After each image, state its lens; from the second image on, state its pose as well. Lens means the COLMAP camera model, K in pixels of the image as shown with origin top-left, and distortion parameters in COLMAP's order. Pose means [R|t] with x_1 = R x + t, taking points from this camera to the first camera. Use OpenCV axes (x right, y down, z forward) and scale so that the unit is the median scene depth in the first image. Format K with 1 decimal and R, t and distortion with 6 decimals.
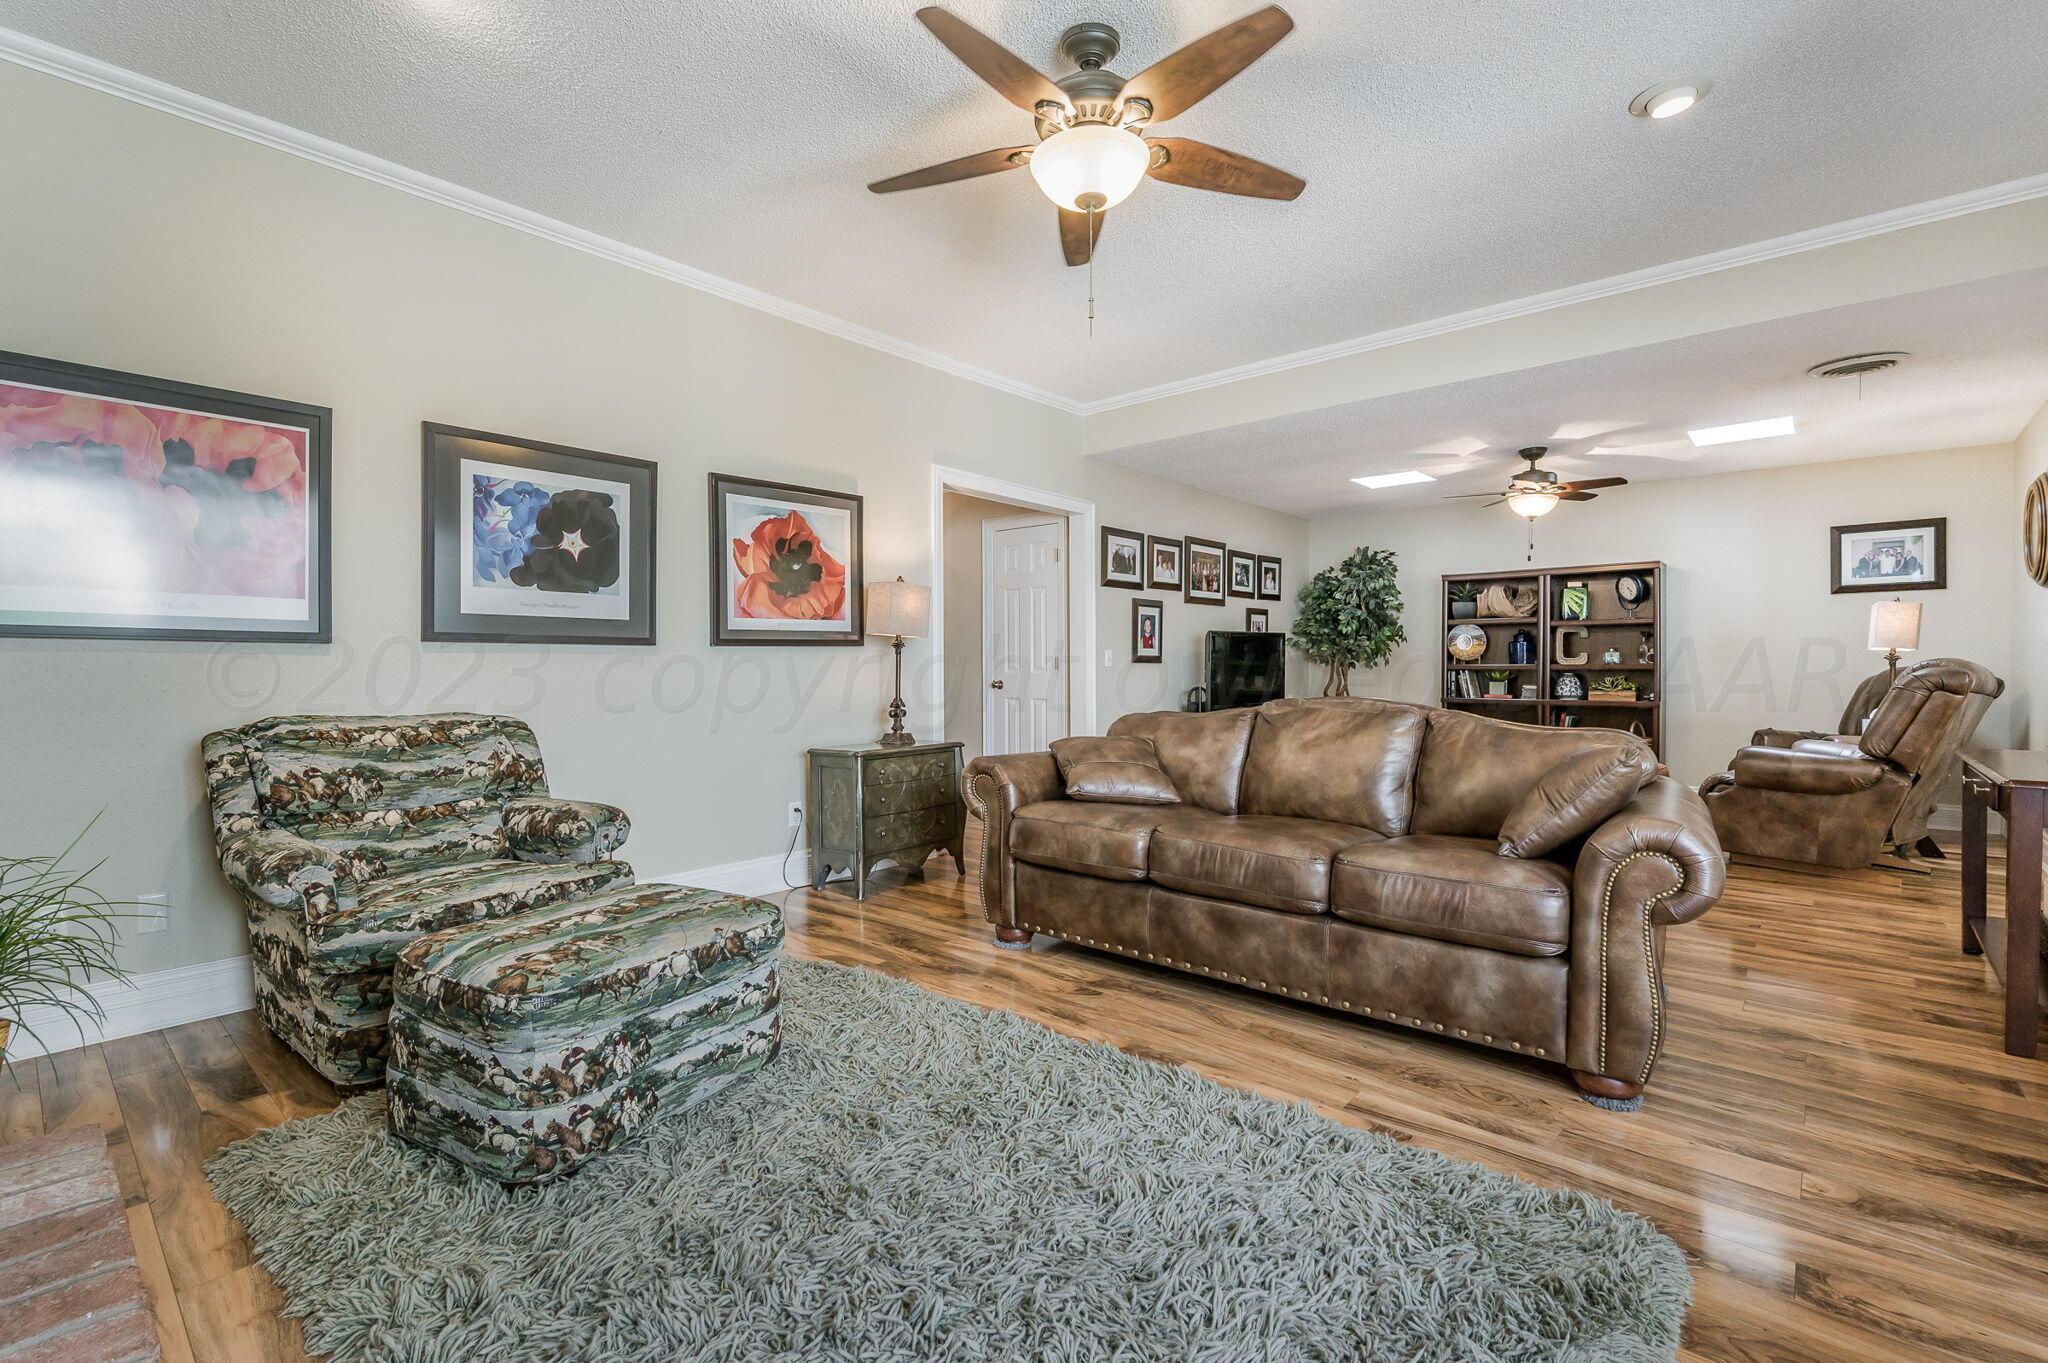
lens RADIAL K [[926.3, 0, 1031.6], [0, 926.3, 671.3], [0, 0, 1]] dist [-0.004707, -0.000480]
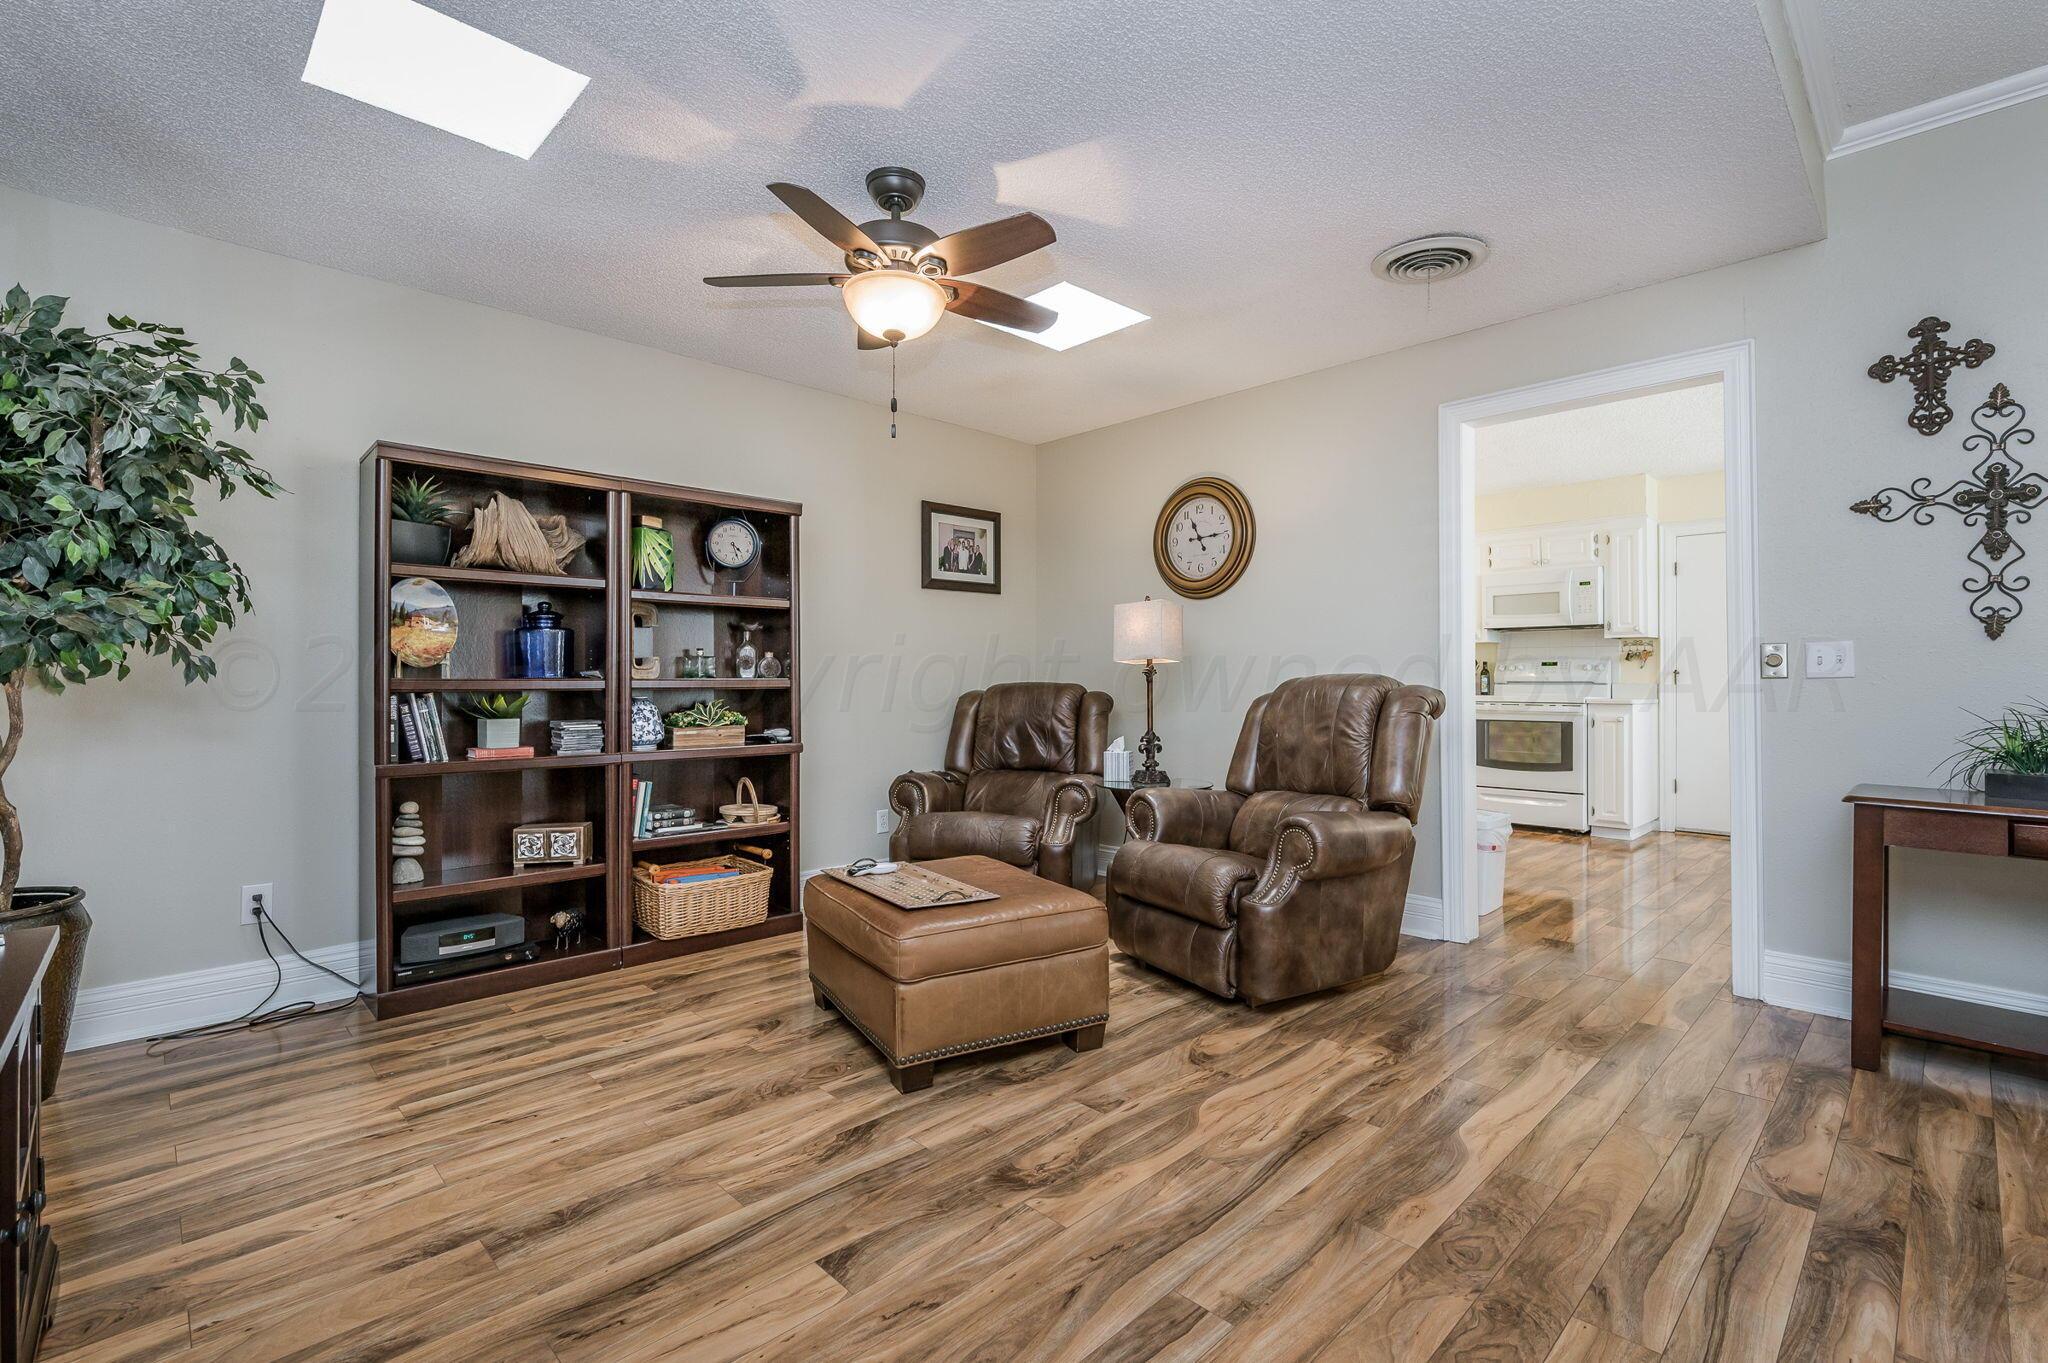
lens RADIAL K [[926.3, 0, 1027.4], [0, 926.3, 680.0], [0, 0, 1]] dist [-0.004707, -0.000480]
pose [[0.076892, 0.000163, 0.997039, 0.107015], [0.004681, 0.999989, -0.000524, -0.006918], [-0.997028, 0.004708, 0.076890, 0.845199]]
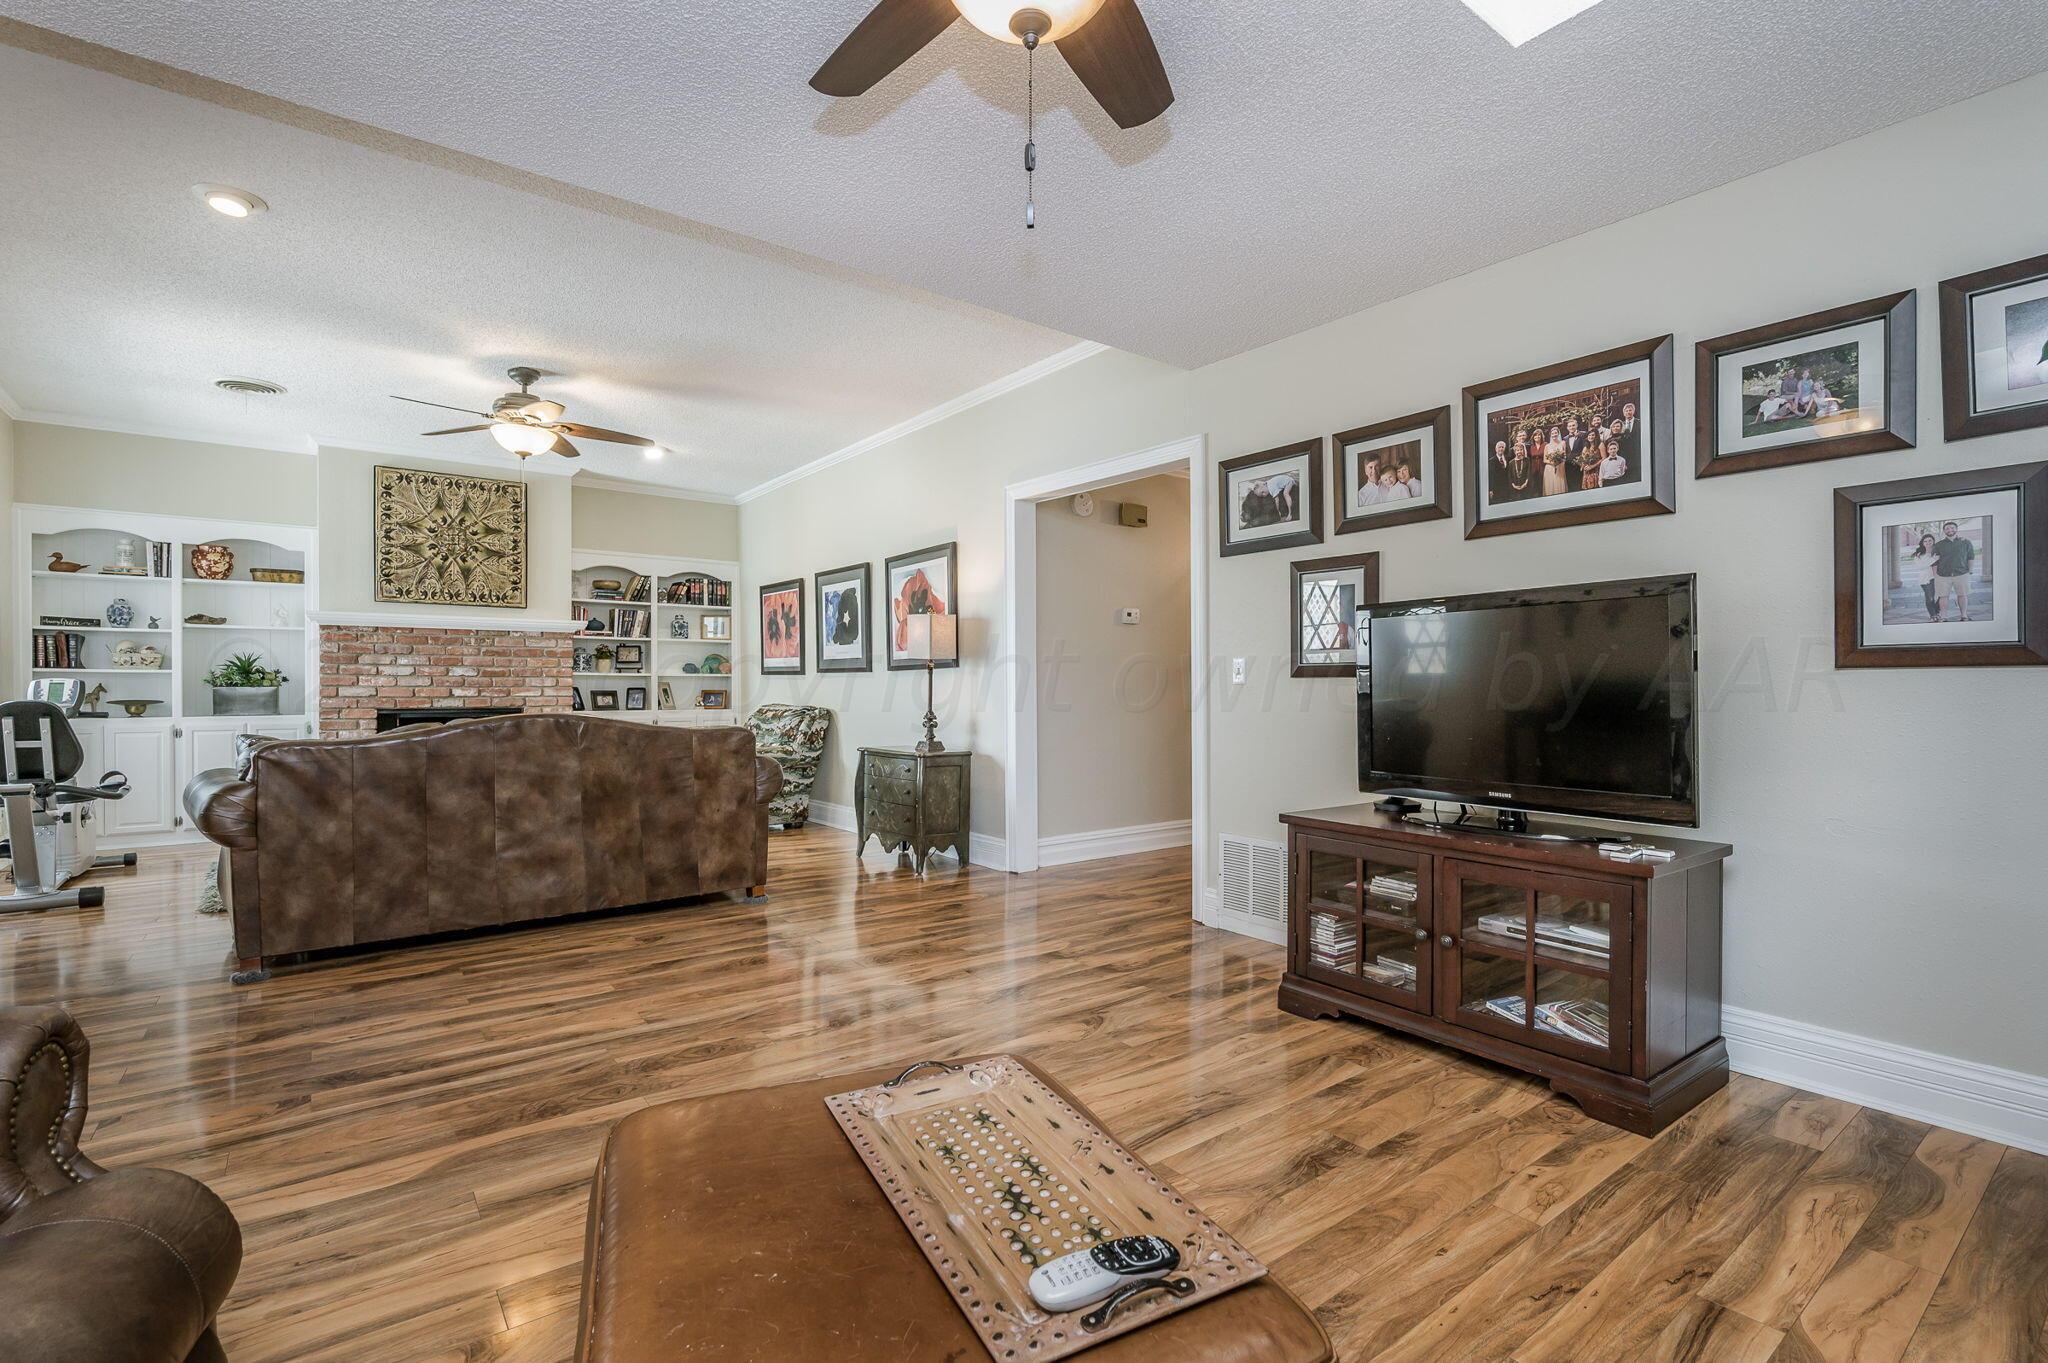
lens RADIAL K [[926.3, 0, 1025.3], [0, 926.3, 678.1], [0, 0, 1]] dist [-0.004707, -0.000480]
pose [[-0.200576, -0.004340, -0.979669, 0.707730], [-0.001946, 0.999990, -0.004032, -0.006300], [0.979676, 0.001098, -0.200582, 0.975106]]
